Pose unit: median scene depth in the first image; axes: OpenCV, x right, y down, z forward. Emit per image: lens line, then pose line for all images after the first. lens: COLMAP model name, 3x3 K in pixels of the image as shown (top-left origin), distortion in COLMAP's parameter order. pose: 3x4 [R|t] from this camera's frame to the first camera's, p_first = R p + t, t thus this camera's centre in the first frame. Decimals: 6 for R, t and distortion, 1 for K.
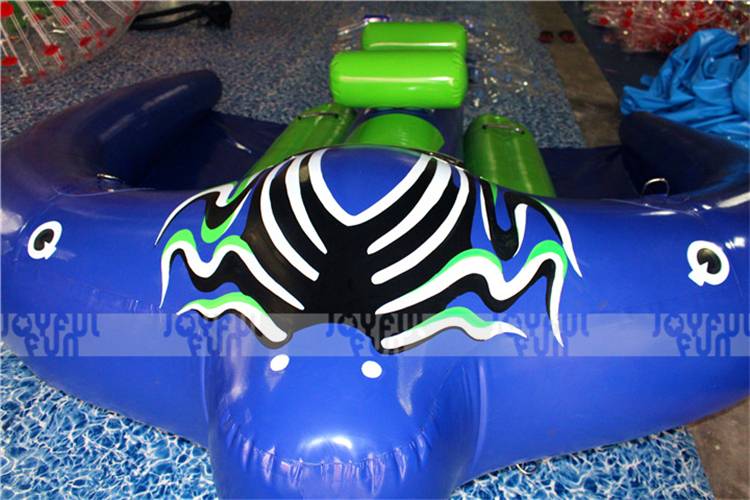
lens RADIAL K [[640.3, 0, 375.0], [0, 640.3, 250.0], [0, 0, 1]] dist [-0.125565, 0.083964]
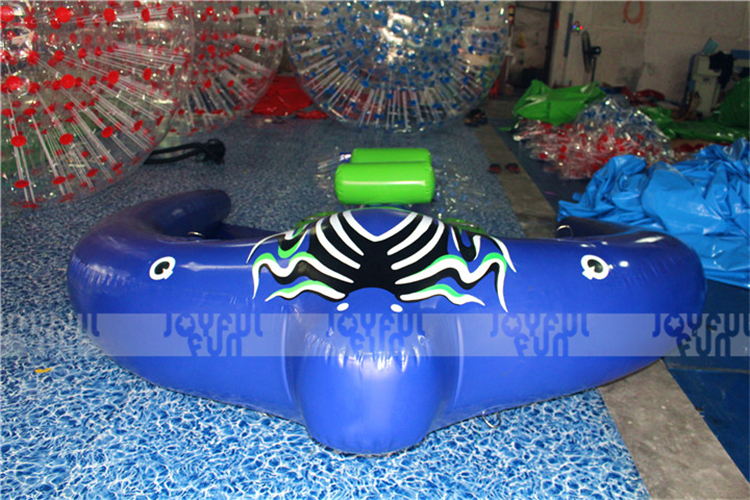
lens RADIAL K [[640.3, 0, 375.0], [0, 640.3, 250.0], [0, 0, 1]] dist [-0.125565, 0.083964]
pose [[0.998023, -0.013857, 0.061300, -0.041366], [0.027052, 0.975122, -0.220012, 0.101643], [-0.056726, 0.221235, 0.973569, -0.179426]]
